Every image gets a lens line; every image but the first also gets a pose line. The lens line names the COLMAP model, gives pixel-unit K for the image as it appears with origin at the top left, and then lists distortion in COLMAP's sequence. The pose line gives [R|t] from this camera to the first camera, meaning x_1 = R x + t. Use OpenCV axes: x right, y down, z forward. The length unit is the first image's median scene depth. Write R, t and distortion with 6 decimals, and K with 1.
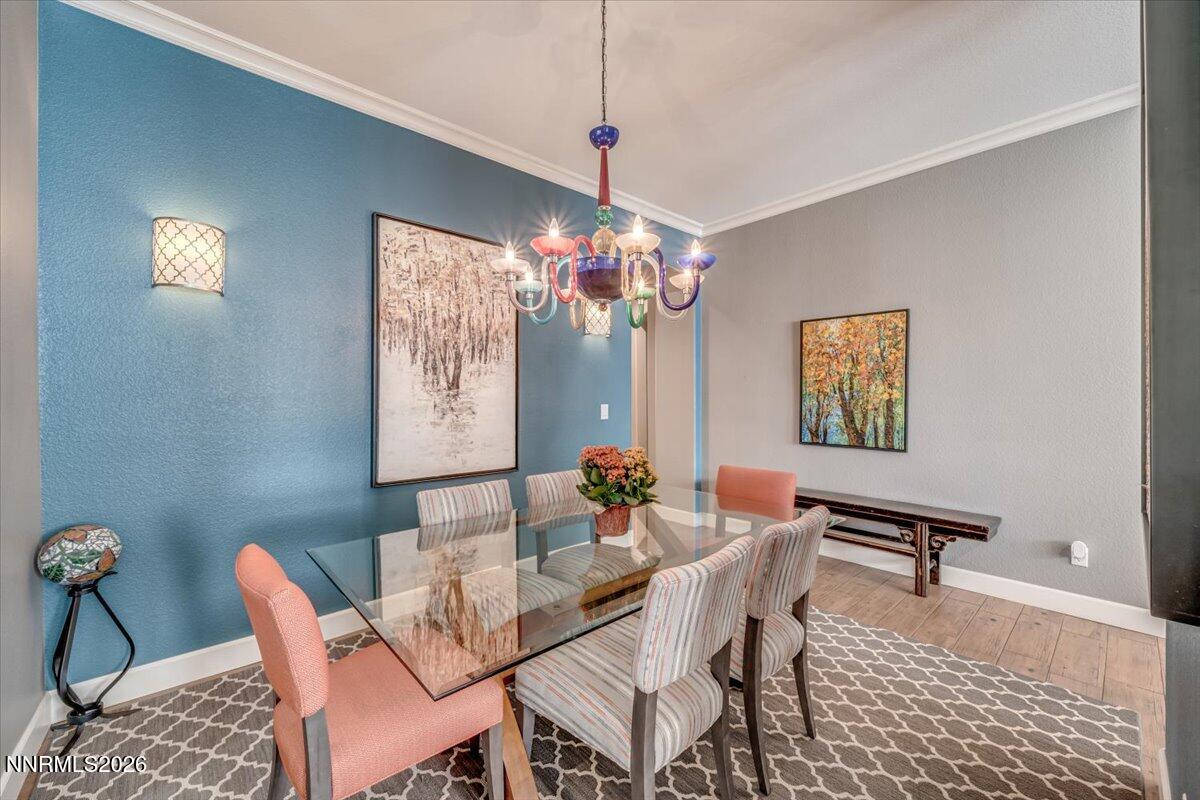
lens RADIAL K [[482.1, 0, 599.4], [0, 482.1, 395.3], [0, 0, 1]] dist [0.002596, -0.000006]
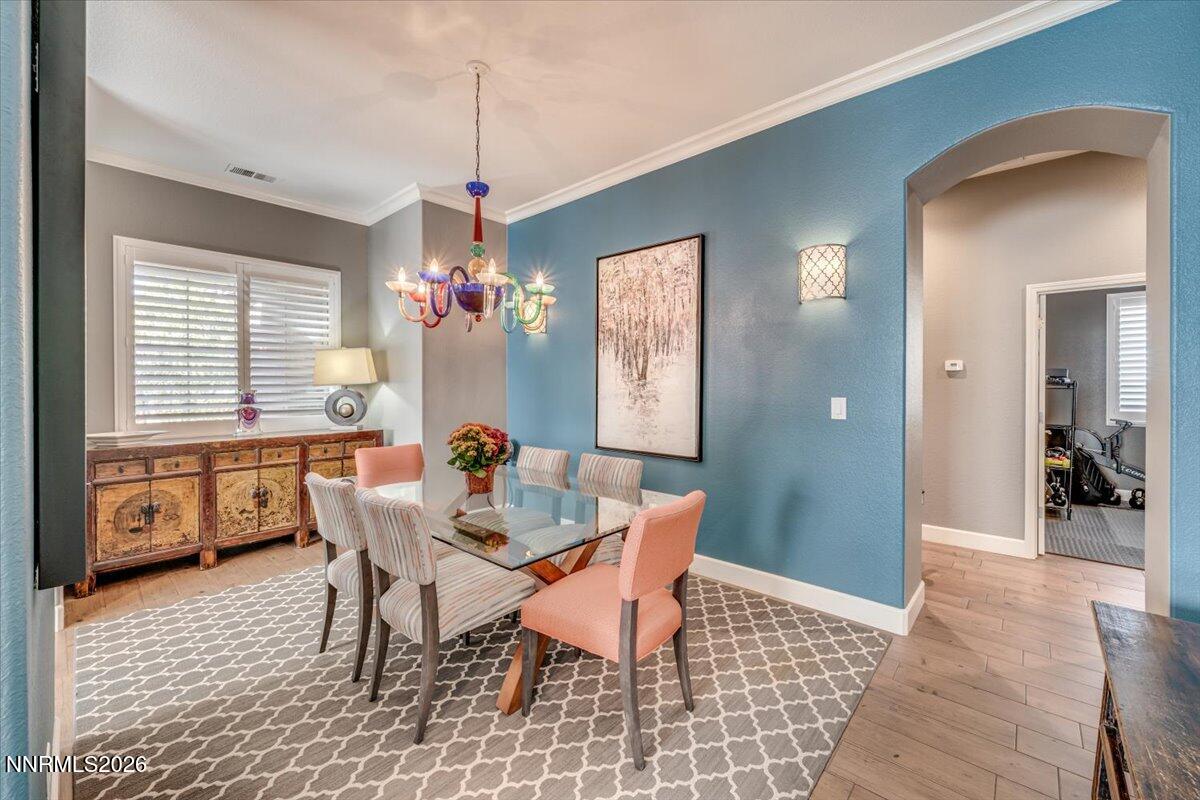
lens RADIAL K [[482.1, 0, 601.3], [0, 482.1, 392.3], [0, 0, 1]] dist [0.002596, -0.000006]
pose [[0.099091, 0.015561, -0.994957, 0.861667], [0.002612, 0.999870, 0.015898, -0.000736], [0.995075, -0.004175, 0.099038, 0.771287]]
